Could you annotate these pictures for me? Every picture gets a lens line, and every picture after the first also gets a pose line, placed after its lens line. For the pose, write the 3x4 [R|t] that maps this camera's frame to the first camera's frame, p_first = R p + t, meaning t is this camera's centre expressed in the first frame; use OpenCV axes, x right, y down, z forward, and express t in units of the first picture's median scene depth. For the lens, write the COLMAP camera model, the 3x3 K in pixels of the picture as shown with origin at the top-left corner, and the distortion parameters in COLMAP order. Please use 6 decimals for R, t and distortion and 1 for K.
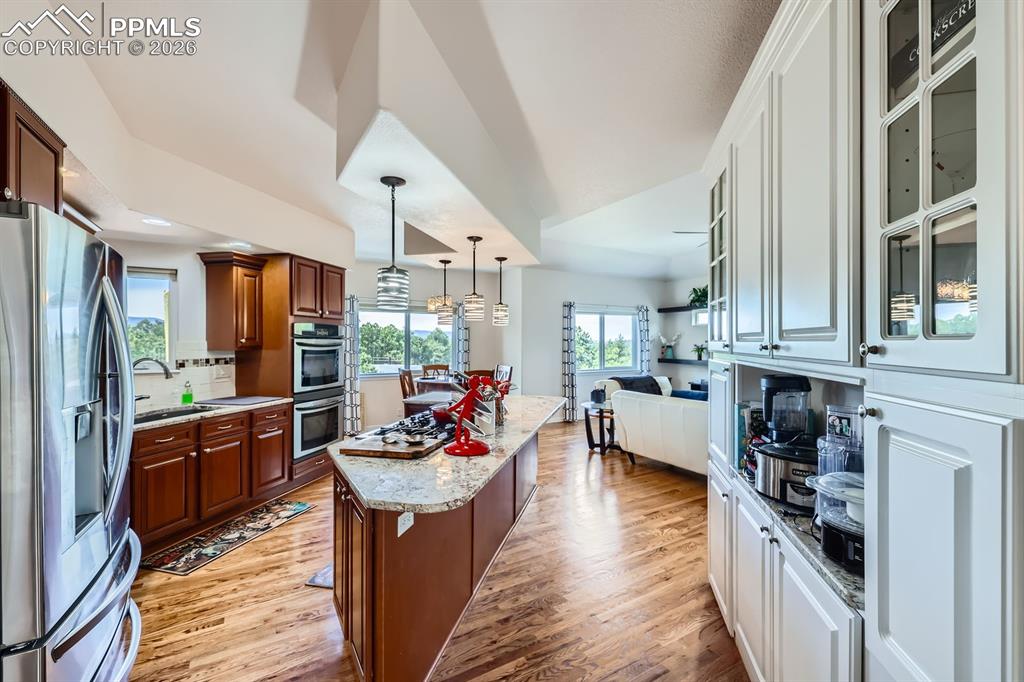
lens RADIAL K [[426.7, 0, 507.7], [0, 426.7, 342.7], [0, 0, 1]] dist [0.001298, -0.001275]
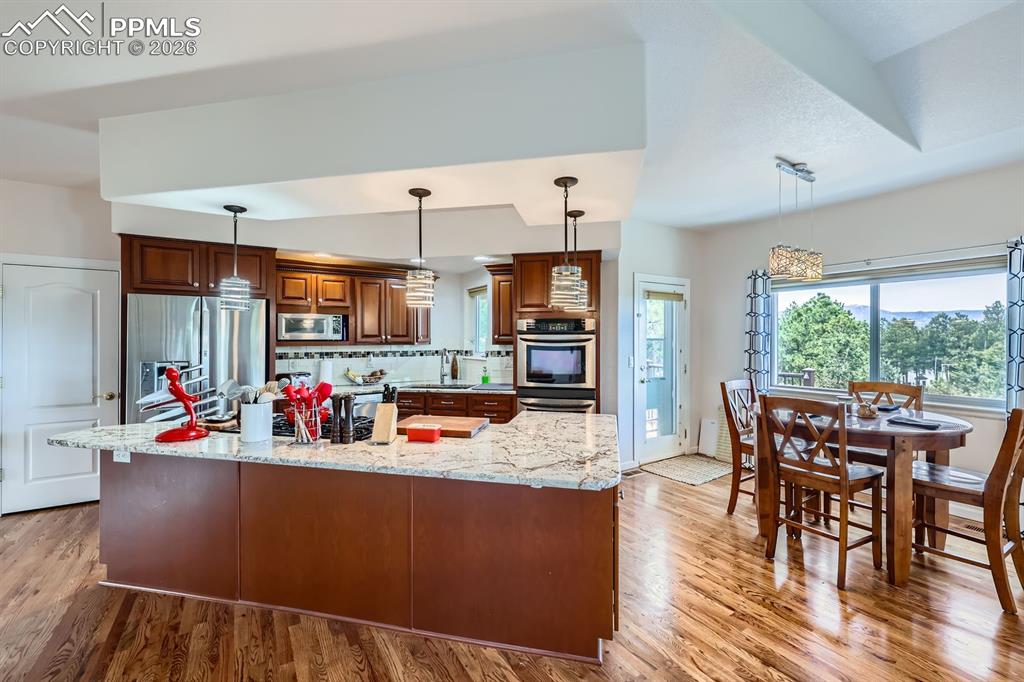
lens RADIAL K [[426.7, 0, 509.7], [0, 426.7, 337.0], [0, 0, 1]] dist [0.001298, -0.001275]
pose [[0.028464, -0.004516, -0.999585, 0.541156], [-0.000256, 0.999990, -0.004525, 0.001530], [0.999595, 0.000384, 0.028463, 0.950900]]
